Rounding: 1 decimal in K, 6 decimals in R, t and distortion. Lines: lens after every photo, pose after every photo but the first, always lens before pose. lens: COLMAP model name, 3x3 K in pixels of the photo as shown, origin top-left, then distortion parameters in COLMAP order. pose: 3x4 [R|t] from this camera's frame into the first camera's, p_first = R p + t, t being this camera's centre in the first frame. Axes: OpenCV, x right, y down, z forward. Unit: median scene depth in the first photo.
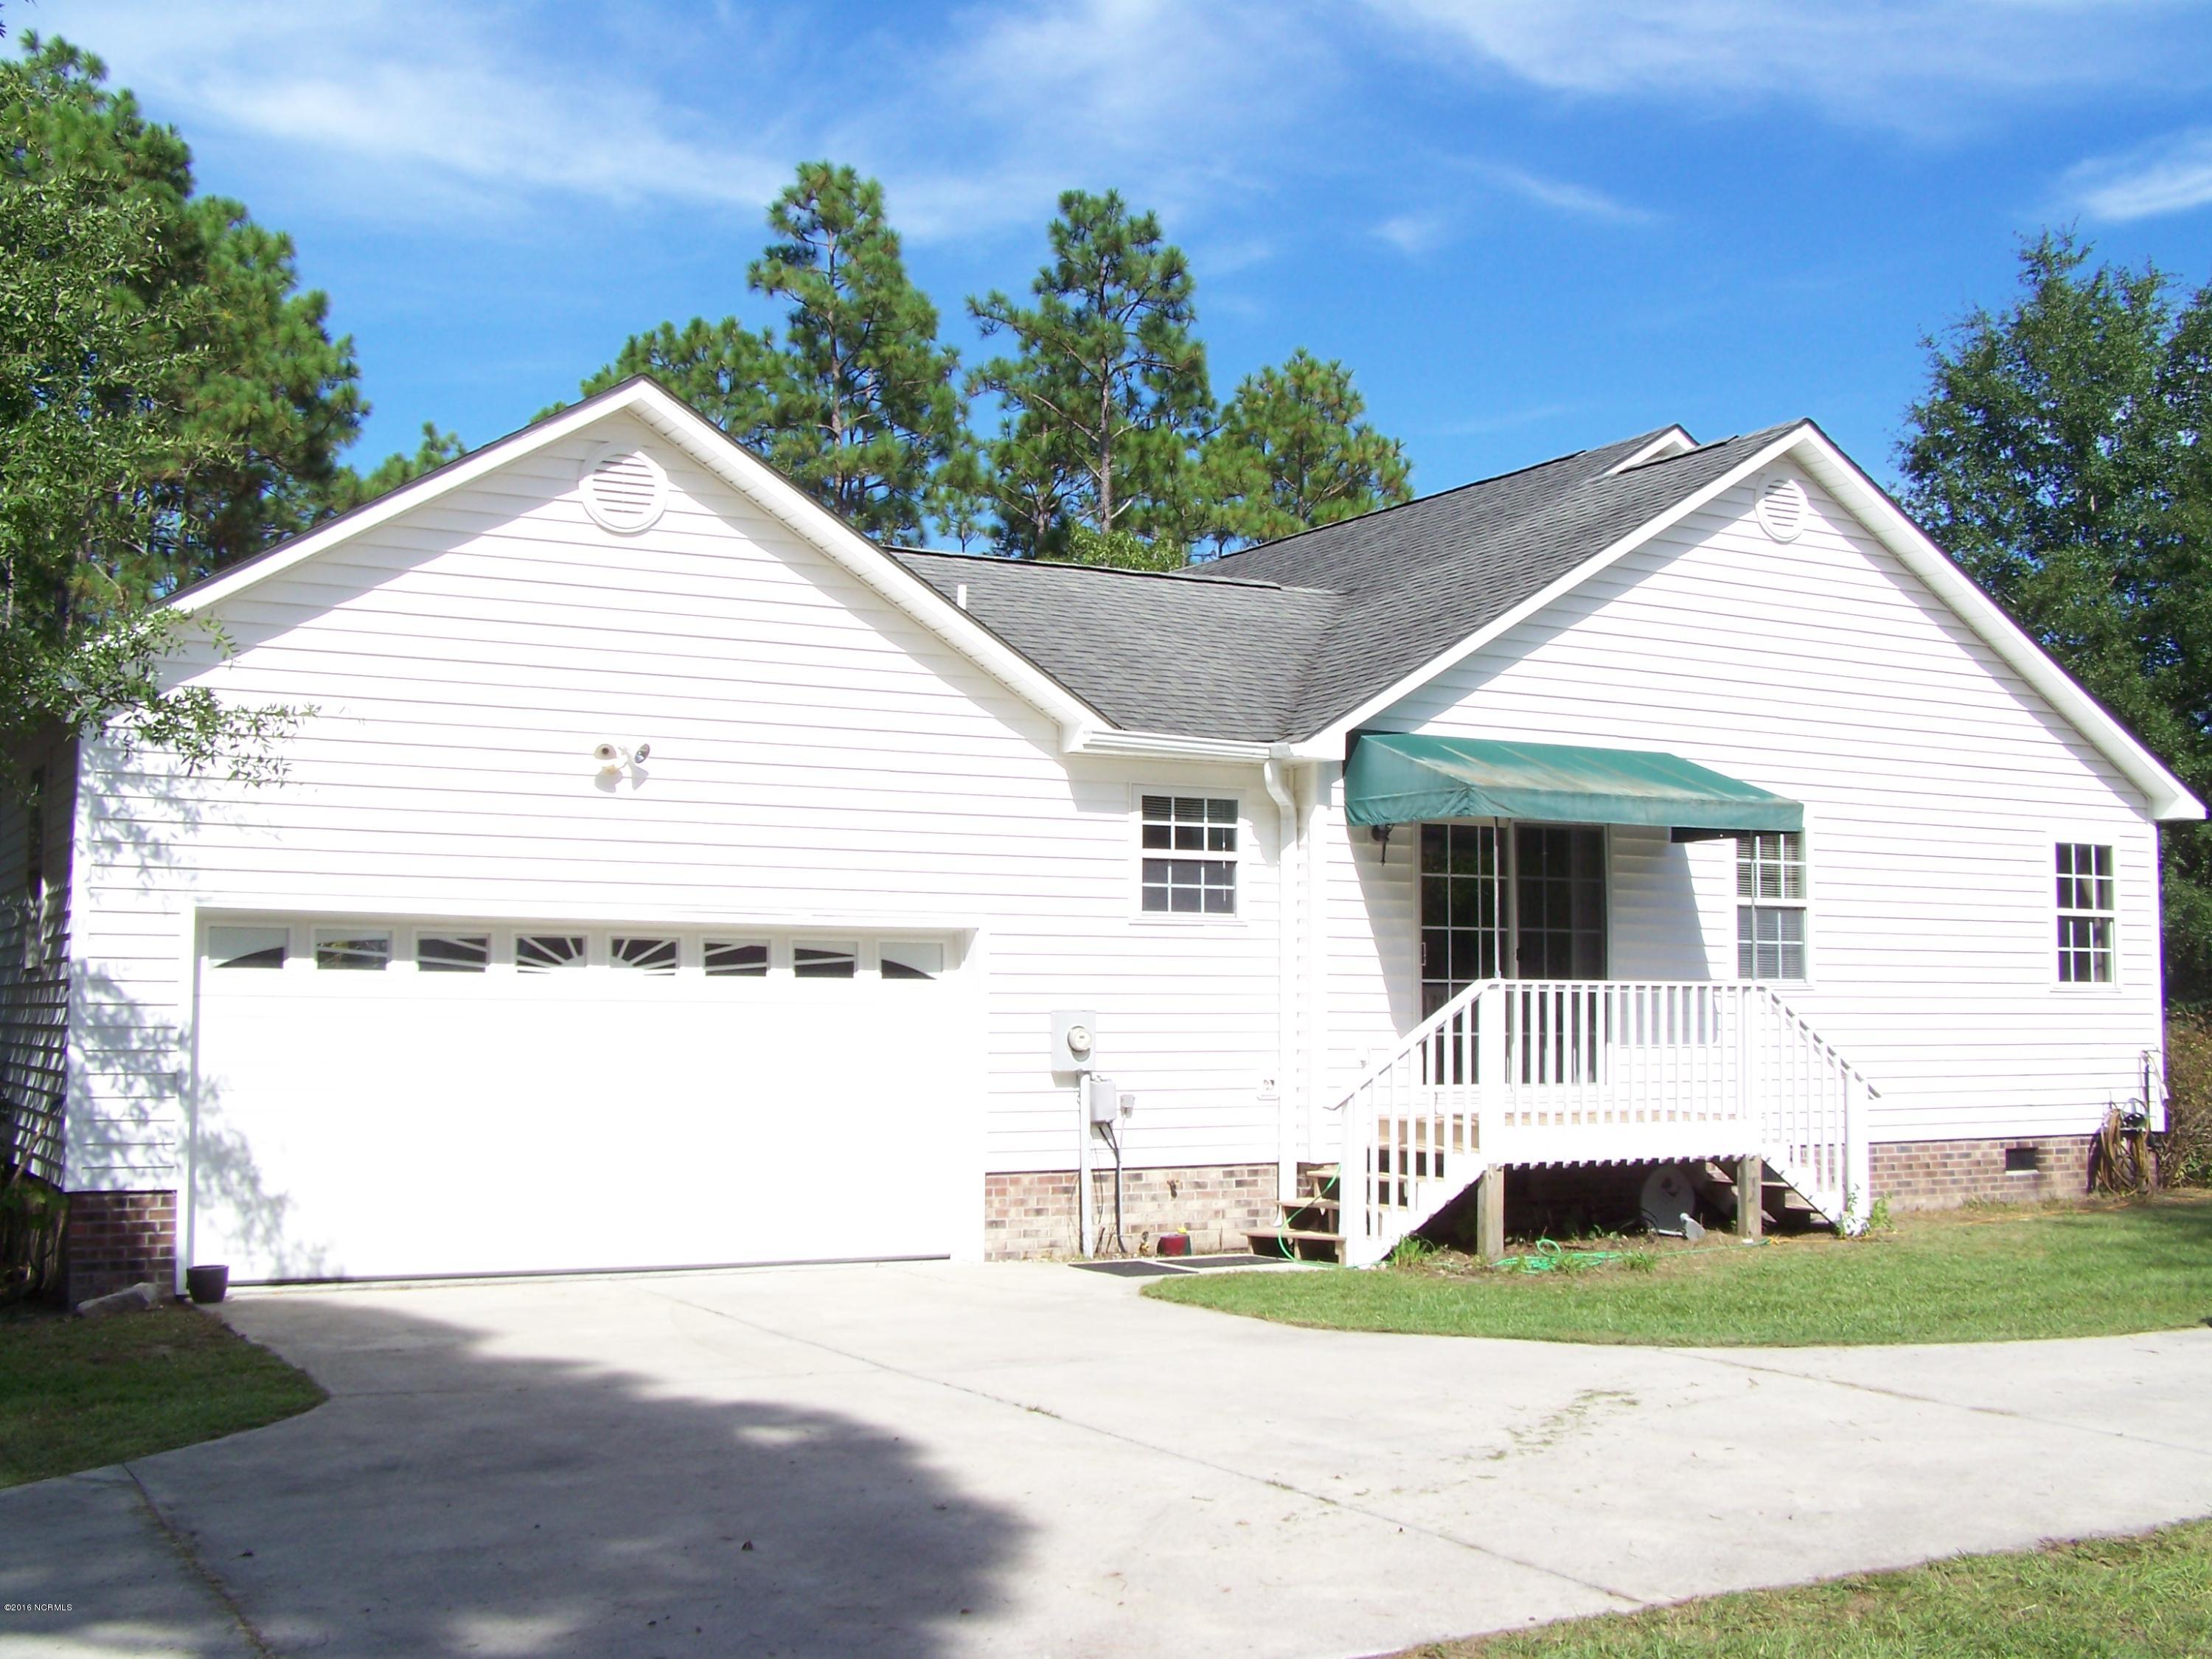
lens RADIAL K [[2508.1, 0, 1050.5], [0, 2508.1, 818.2], [0, 0, 1]] dist [-0.185817, 0.312212]
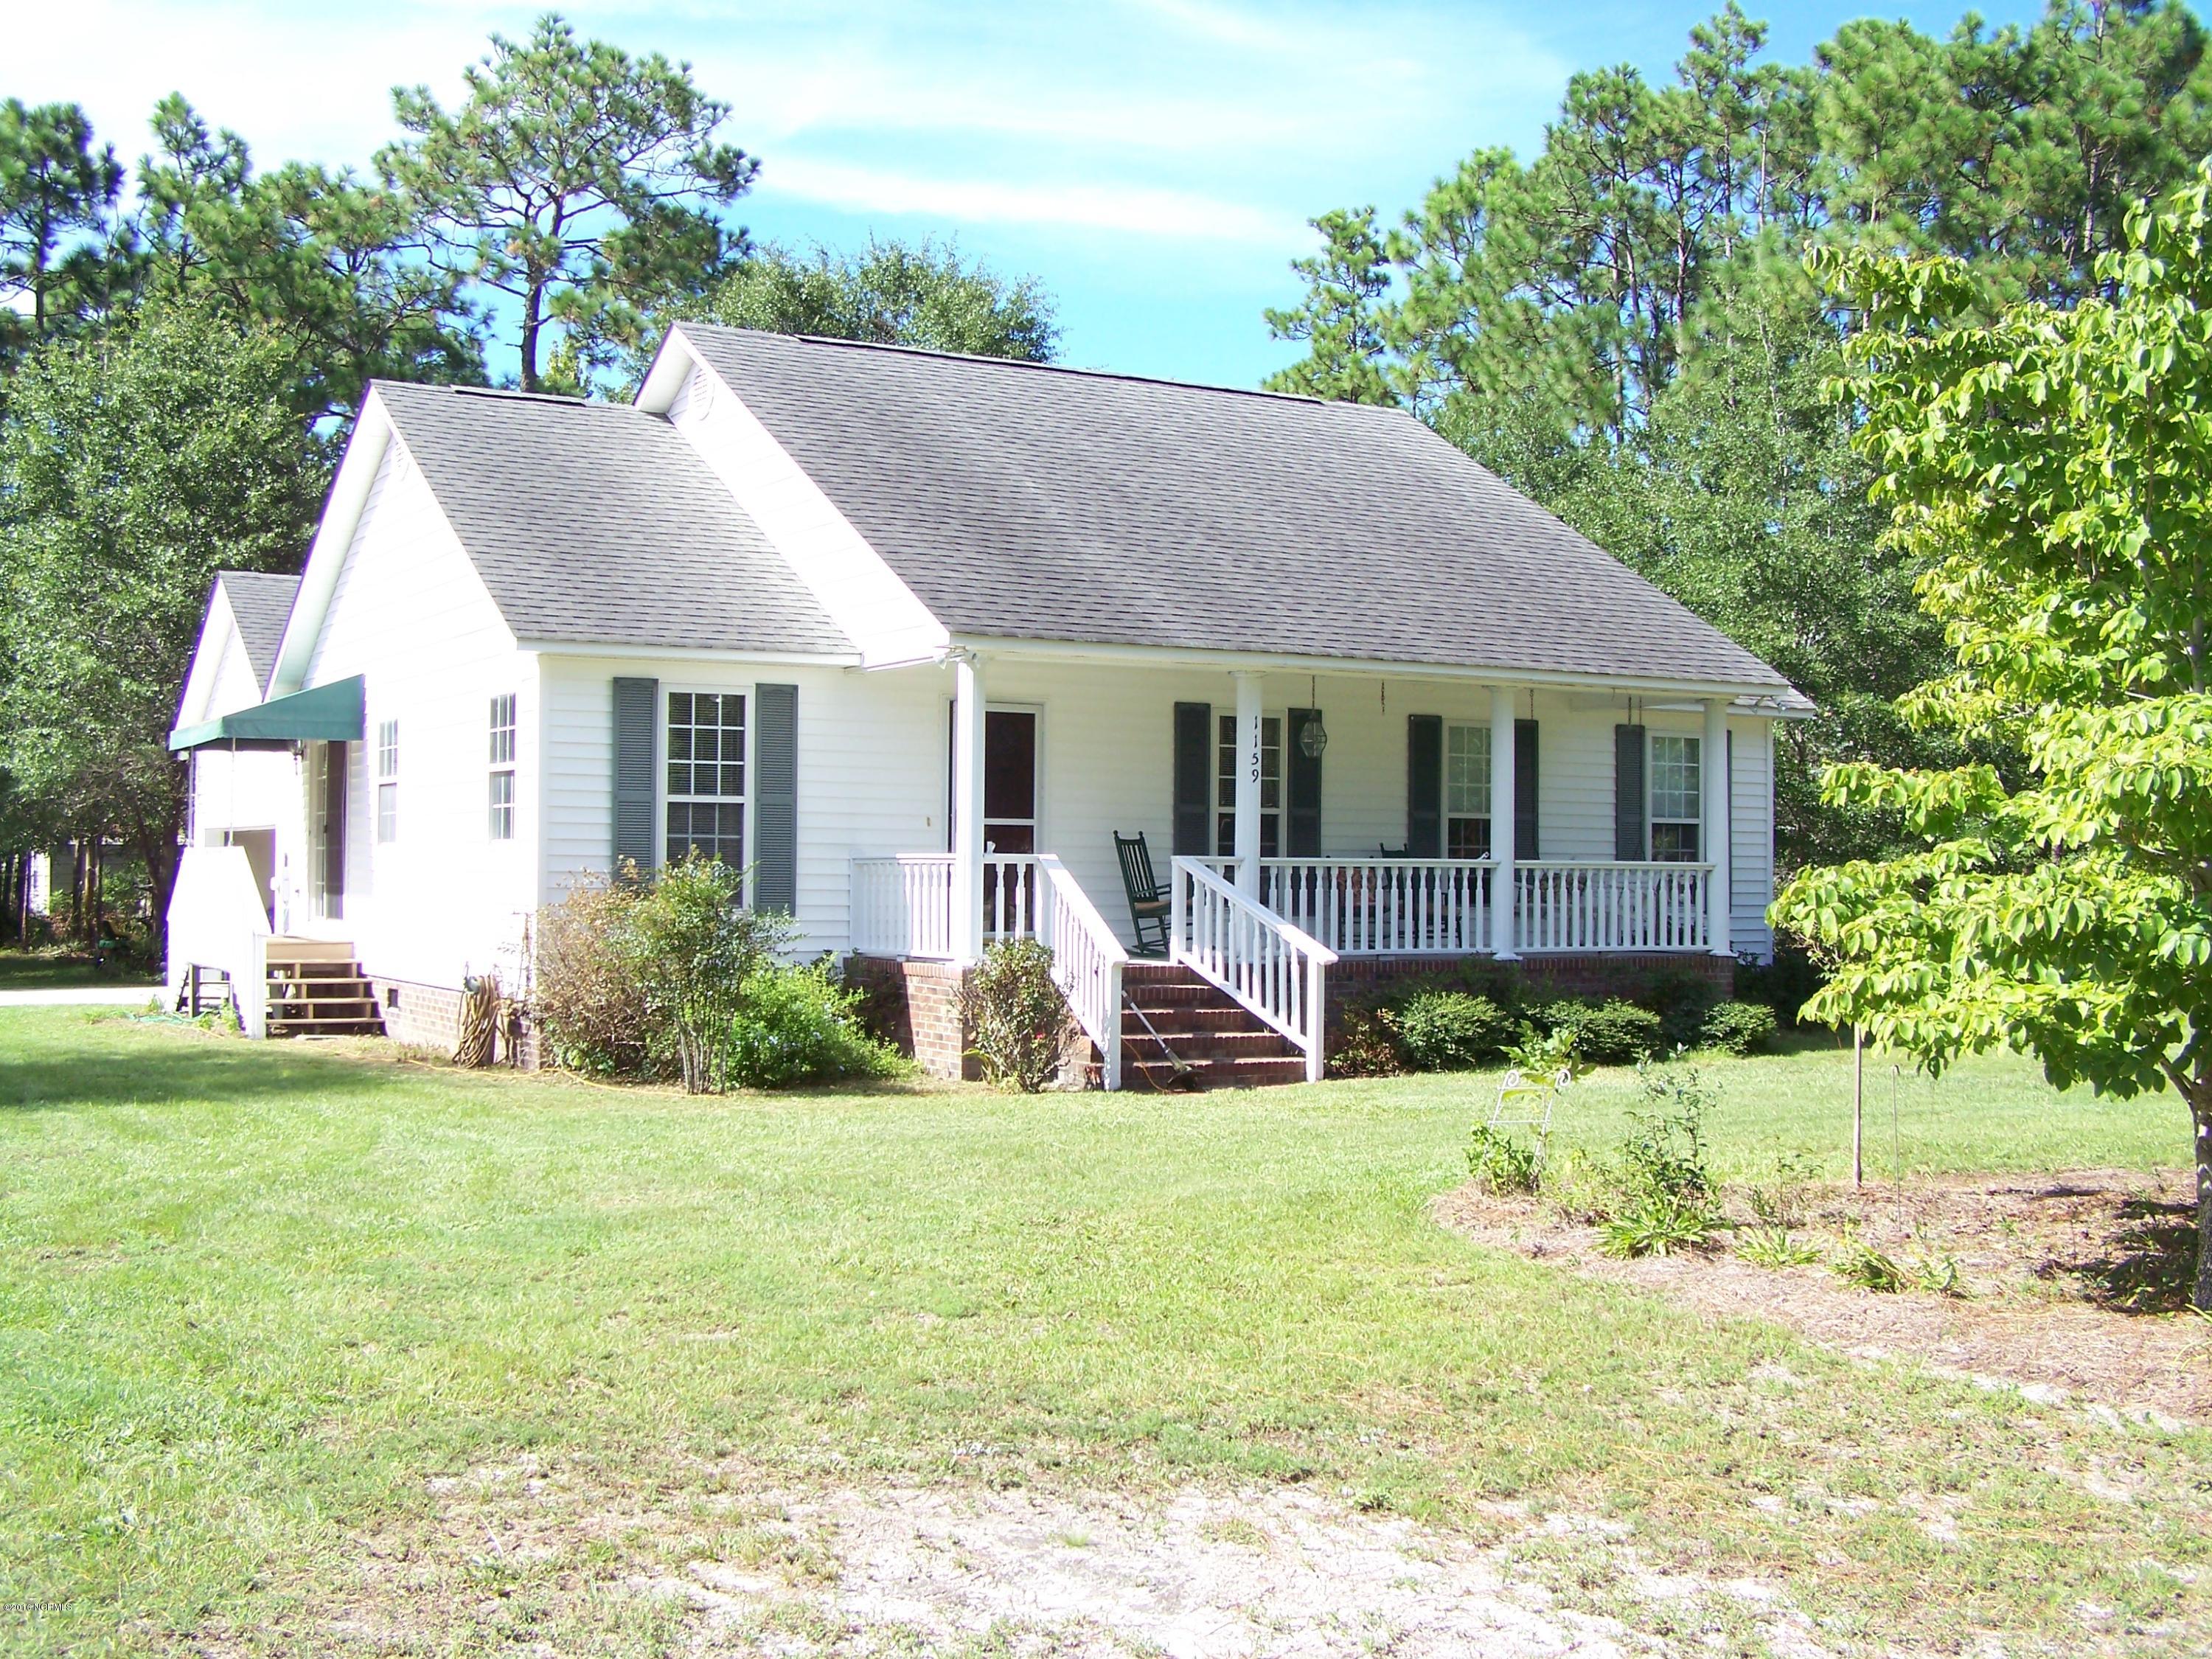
lens RADIAL K [[2638.0, 0, 1108.1], [0, 2638.0, 766.2], [0, 0, 1]] dist [-0.197557, 0.287858]
pose [[-0.000225, -0.048794, -0.998809, 1.495437], [0.071684, 0.996239, -0.048684, 0.109014], [0.997427, -0.071609, 0.003274, 1.276070]]
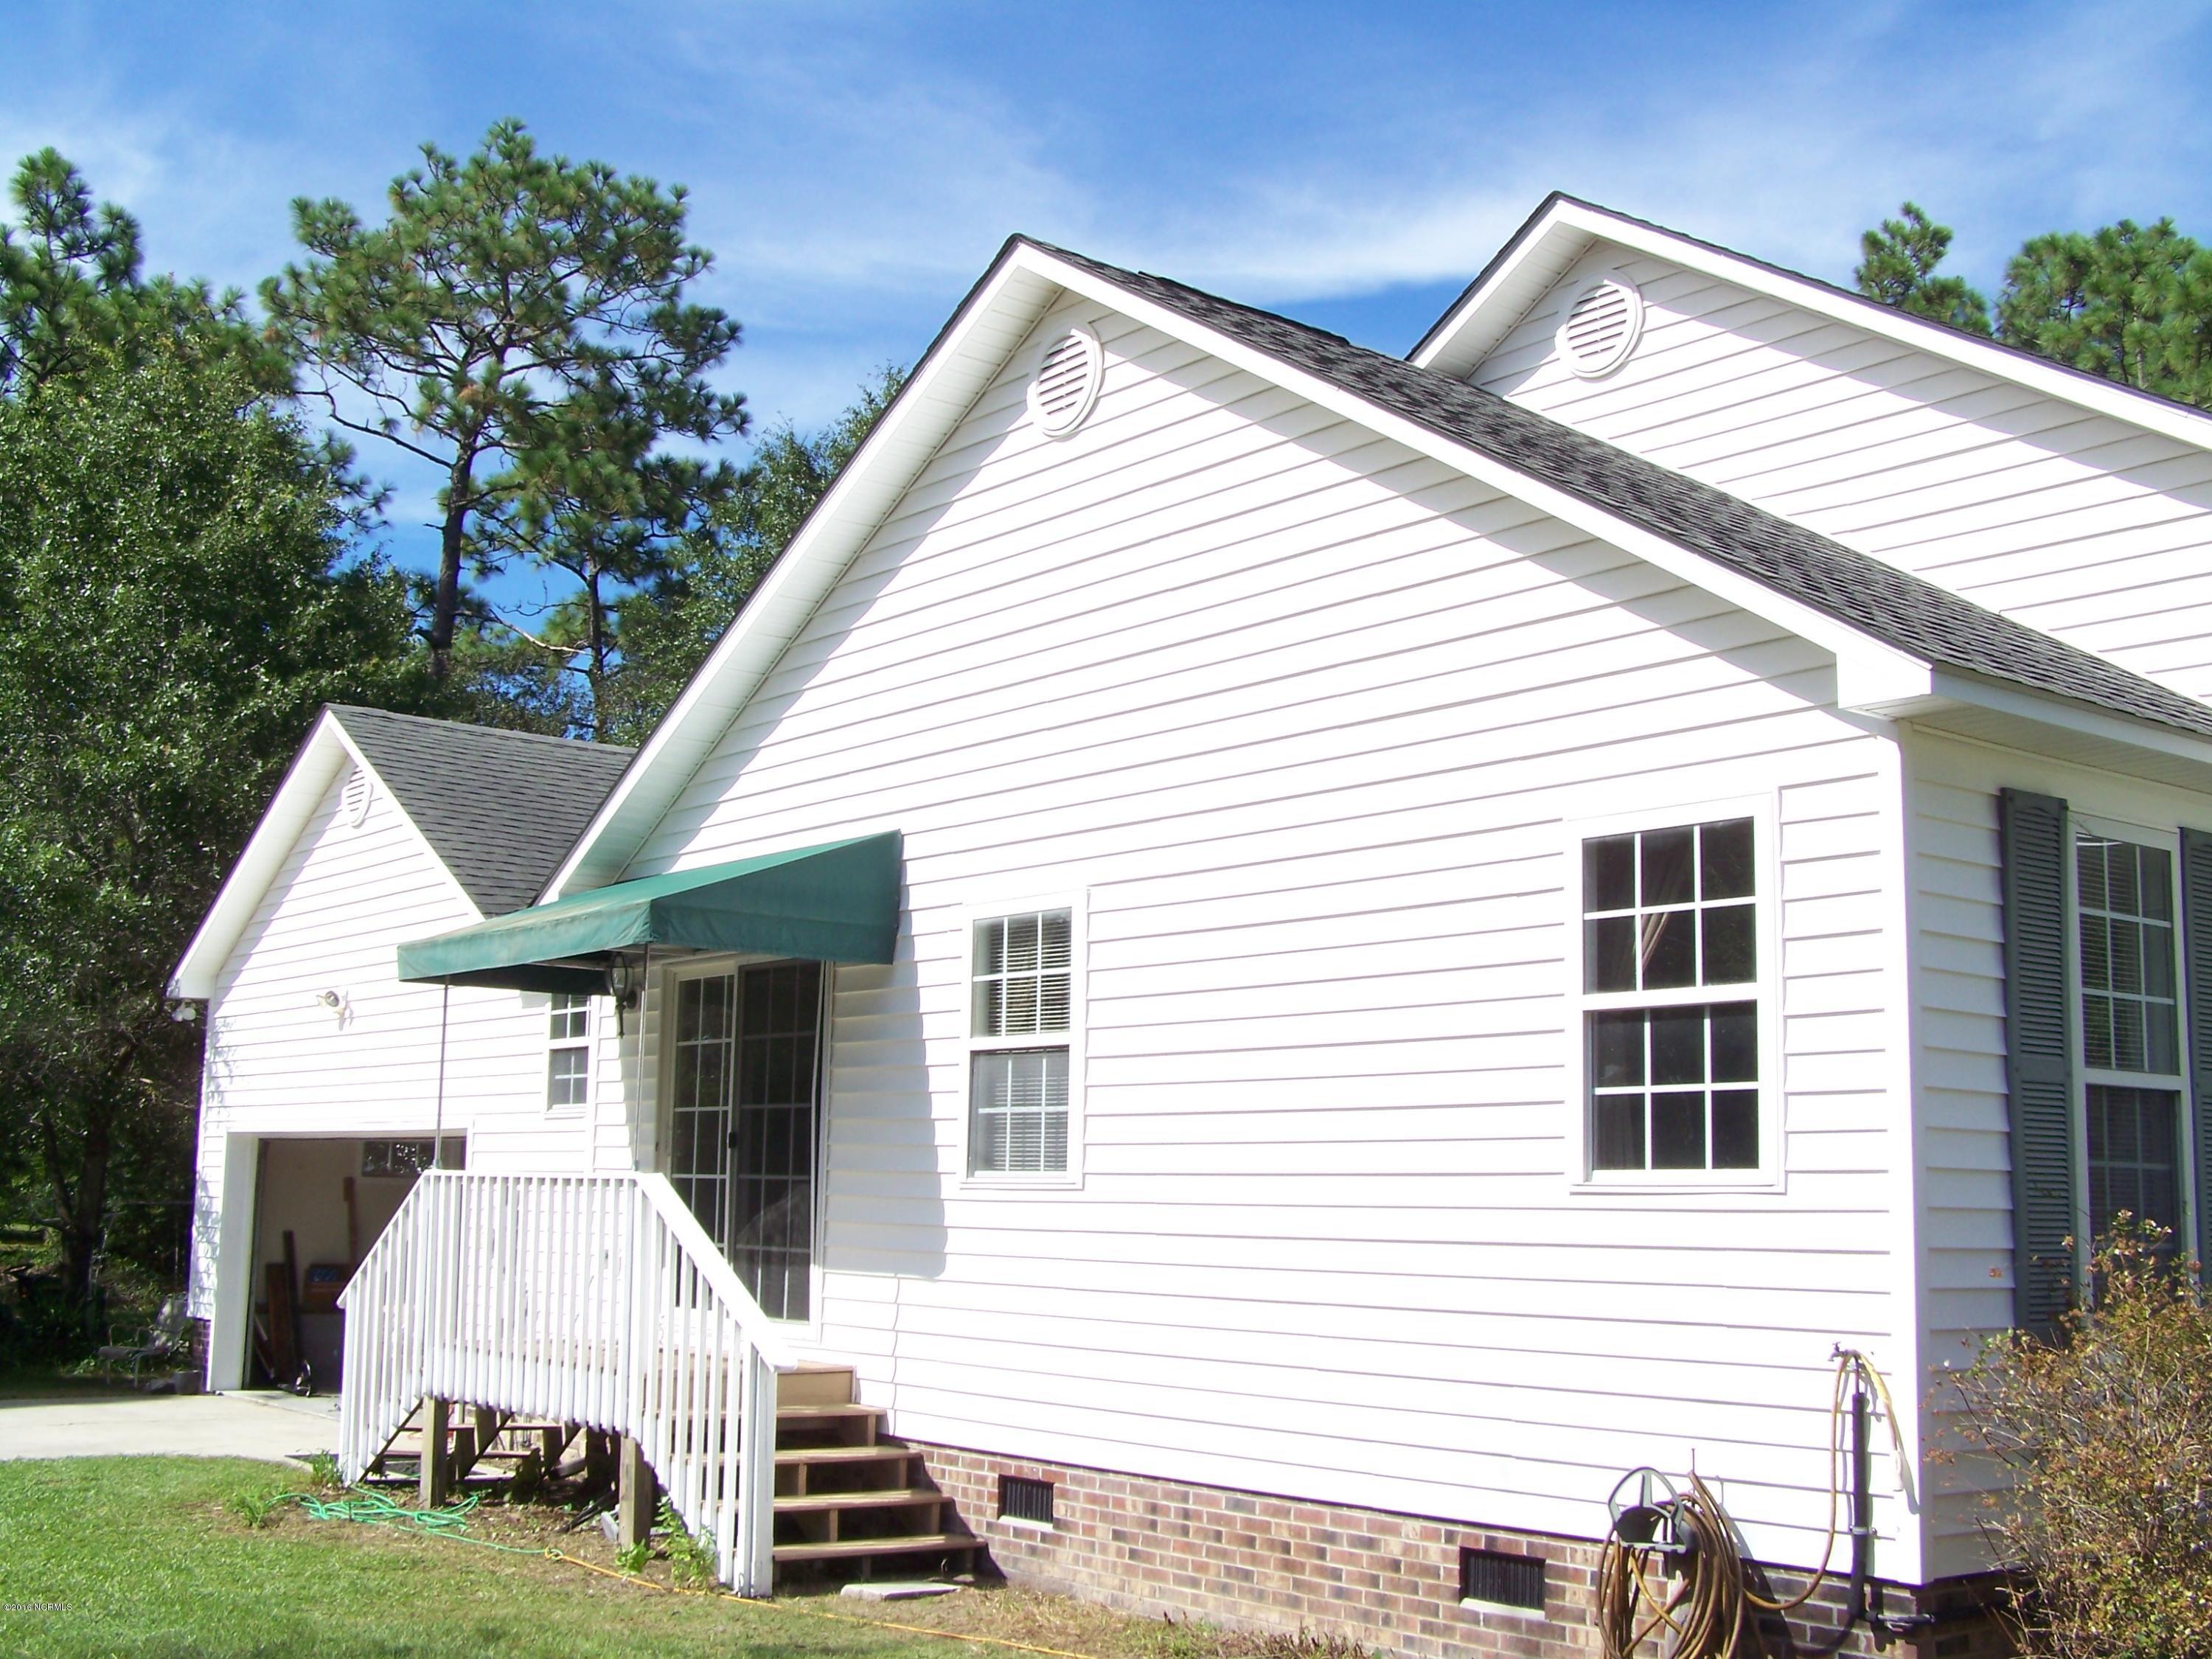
lens RADIAL K [[2508.1, 0, 1050.5], [0, 2508.1, 818.2], [0, 0, 1]] dist [-0.185817, 0.312212]
pose [[0.147895, -0.153974, -0.976944, 0.839781], [0.058401, 0.987443, -0.146788, 0.065785], [0.987277, -0.035345, 0.155030, 0.864888]]
